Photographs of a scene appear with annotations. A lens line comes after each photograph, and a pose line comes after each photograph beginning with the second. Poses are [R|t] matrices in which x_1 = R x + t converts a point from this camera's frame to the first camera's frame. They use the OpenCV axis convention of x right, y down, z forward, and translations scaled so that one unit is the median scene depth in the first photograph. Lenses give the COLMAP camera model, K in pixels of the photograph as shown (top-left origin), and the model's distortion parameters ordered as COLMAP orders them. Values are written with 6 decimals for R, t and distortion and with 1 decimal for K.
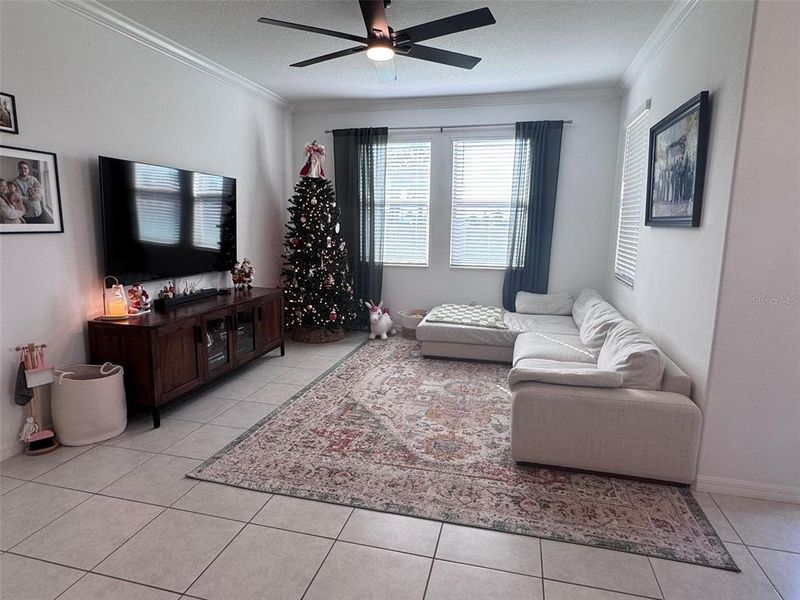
lens RADIAL K [[462.3, 0, 403.1], [0, 462.3, 299.2], [0, 0, 1]] dist [-0.004123, 0.003209]
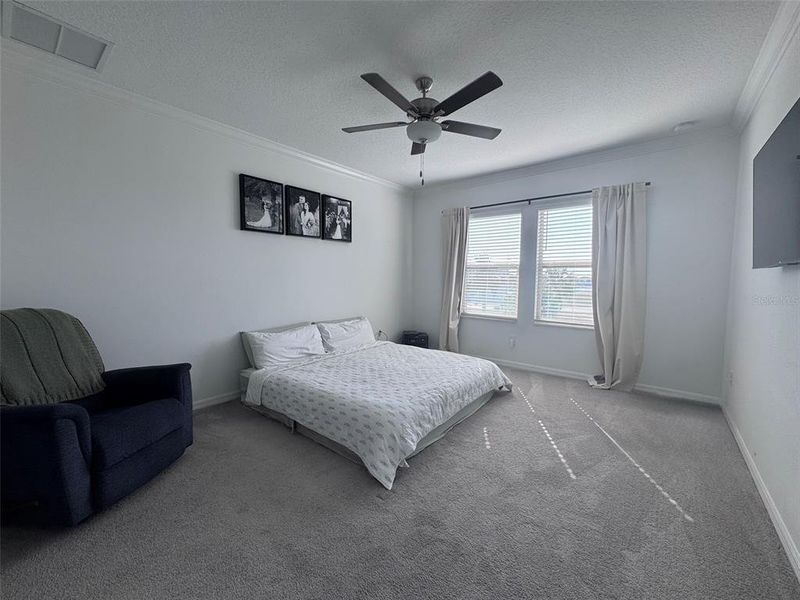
lens RADIAL K [[327.9, 0, 405.0], [0, 327.9, 303.7], [0, 0, 1]] dist [-0.002934, -0.000065]
pose [[0.901901, 0.013373, -0.431737, 0.175395], [-0.058411, 0.994115, -0.091229, -0.023504], [0.427976, 0.107498, 0.897374, 0.172547]]
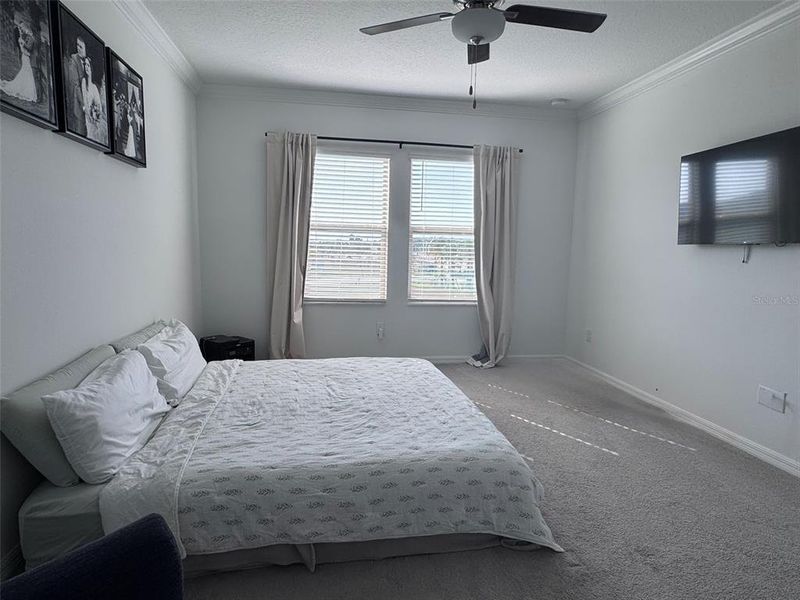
lens RADIAL K [[462.3, 0, 403.8], [0, 462.3, 305.4], [0, 0, 1]] dist [-0.004123, 0.003209]
pose [[0.918430, -0.055873, 0.391617, -0.284819], [0.070560, 0.997238, -0.023202, -0.046909], [-0.389239, 0.048942, 0.919836, 0.222976]]
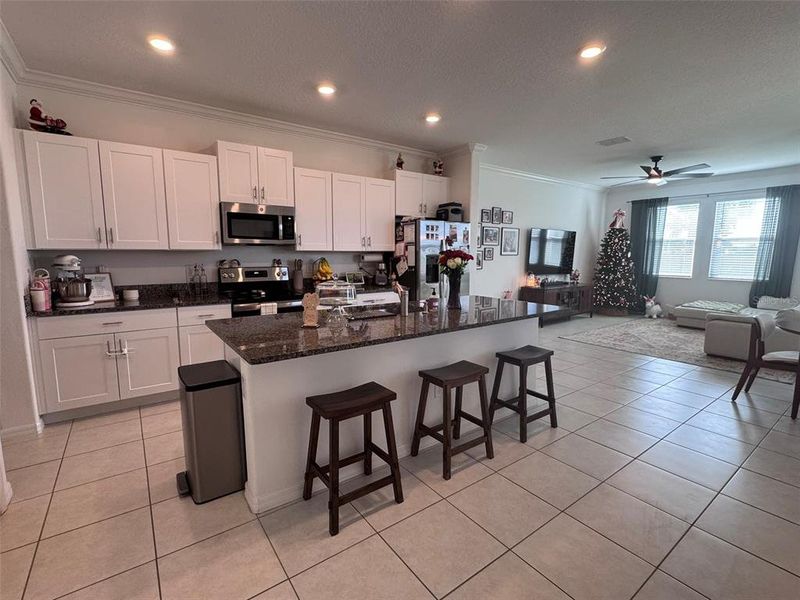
lens RADIAL K [[380.4, 0, 393.8], [0, 380.4, 300.6], [0, 0, 1]] dist [-0.003458, -0.001503]
pose [[0.760184, 0.074999, -0.645364, 0.142523], [-0.102661, 0.994702, -0.005329, 0.139716], [0.641545, 0.070305, 0.763856, -0.787507]]
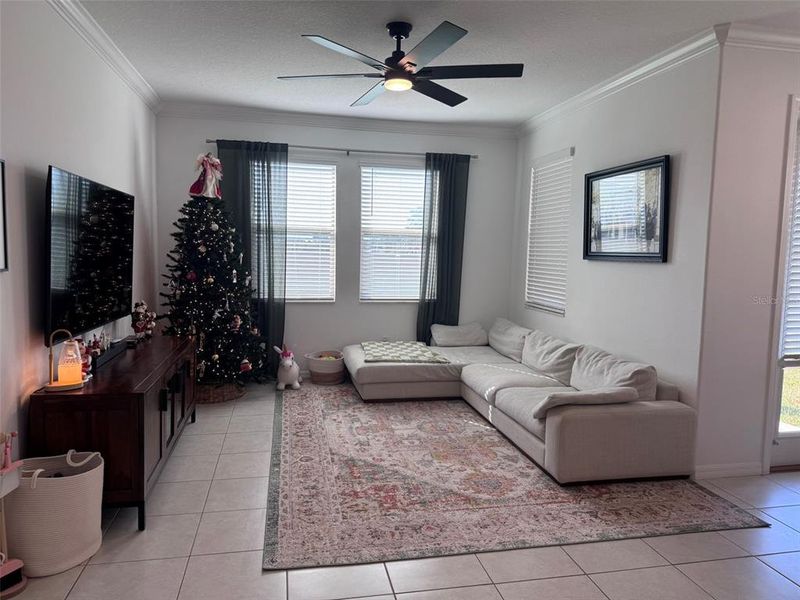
lens RADIAL K [[547.7, 0, 398.4], [0, 547.7, 297.6], [0, 0, 1]] dist [0.042202, -0.047808]
pose [[0.901552, -0.029522, 0.431663, -0.331840], [0.060064, 0.996549, -0.057291, -0.011703], [-0.428482, 0.077579, 0.900214, -0.004745]]
